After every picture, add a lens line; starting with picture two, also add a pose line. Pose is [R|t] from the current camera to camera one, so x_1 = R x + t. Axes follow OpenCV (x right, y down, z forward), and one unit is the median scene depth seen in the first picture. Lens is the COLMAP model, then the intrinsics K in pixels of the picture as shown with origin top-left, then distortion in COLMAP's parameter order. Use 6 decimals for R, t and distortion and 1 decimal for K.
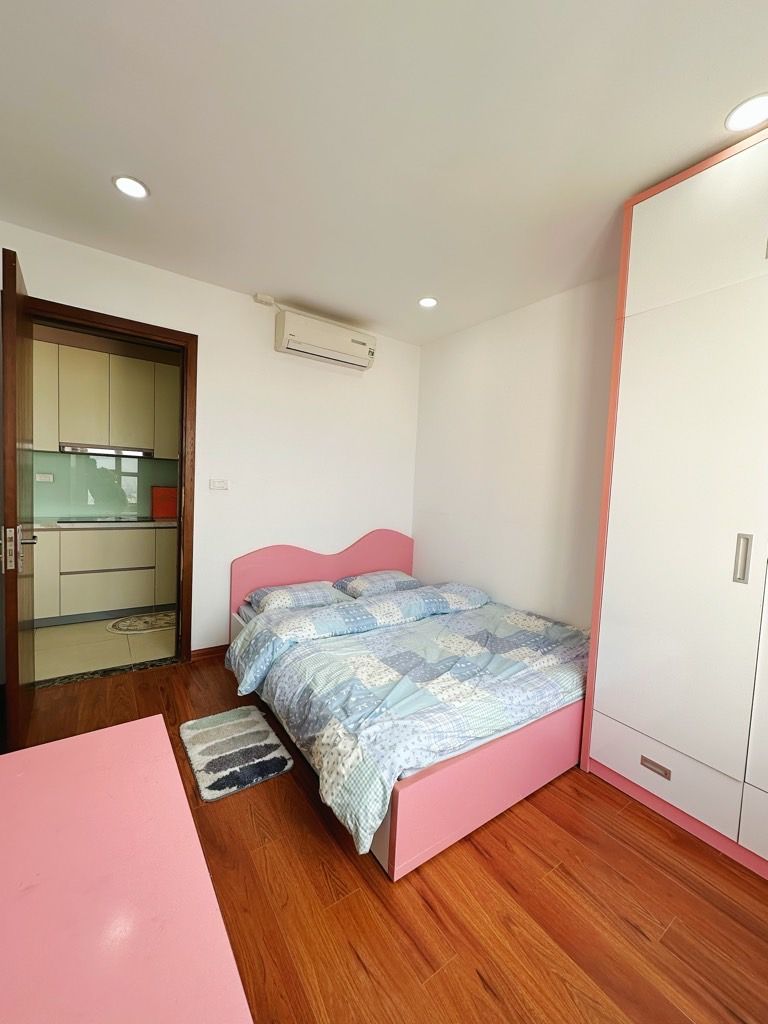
lens RADIAL K [[408.6, 0, 384.0], [0, 408.6, 512.0], [0, 0, 1]] dist [-0.002513, -0.000033]
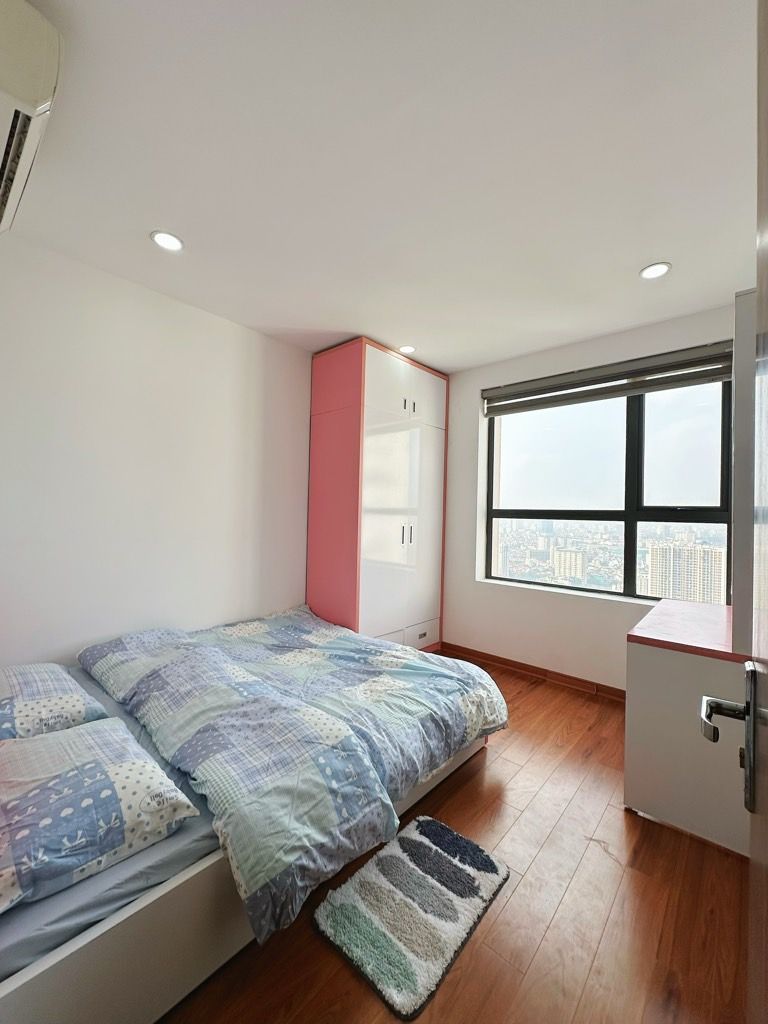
lens RADIAL K [[408.6, 0, 384.0], [0, 408.6, 512.0], [0, 0, 1]] dist [-0.002513, -0.000033]
pose [[-0.243371, -0.042119, 0.969018, -0.999726], [0.019371, 0.998646, 0.048272, -0.105669], [-0.969740, 0.030519, -0.242226, 1.205899]]
